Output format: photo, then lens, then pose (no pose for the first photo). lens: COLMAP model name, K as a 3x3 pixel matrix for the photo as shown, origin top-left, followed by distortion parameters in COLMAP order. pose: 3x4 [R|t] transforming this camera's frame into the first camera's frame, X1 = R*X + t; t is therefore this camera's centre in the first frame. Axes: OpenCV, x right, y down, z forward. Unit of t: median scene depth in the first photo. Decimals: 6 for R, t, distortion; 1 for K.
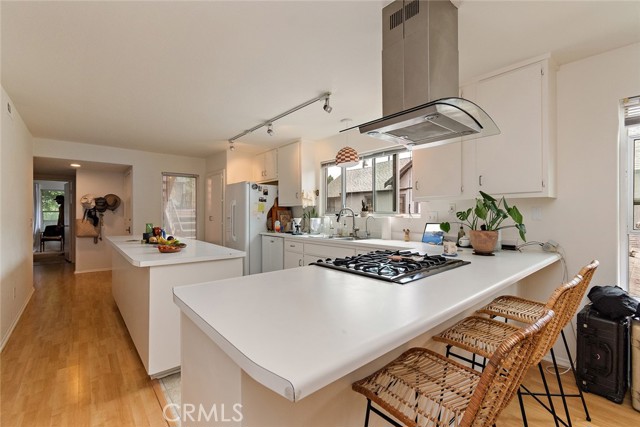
lens RADIAL K [[275.9, 0, 320.0], [0, 275.9, 213.5], [0, 0, 1]] dist [-0.000023, 0.000058]
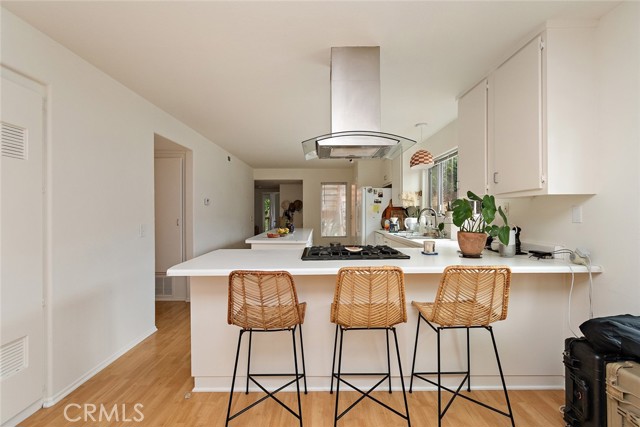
lens RADIAL K [[274.6, 0, 318.3], [0, 274.6, 212.2], [0, 0, 1]] dist [-0.000042, 0.000088]
pose [[0.757595, -0.001921, -0.652722, 0.353453], [0.000952, 0.999998, -0.001837, -0.002685], [0.652725, 0.000771, 0.757595, -0.032531]]
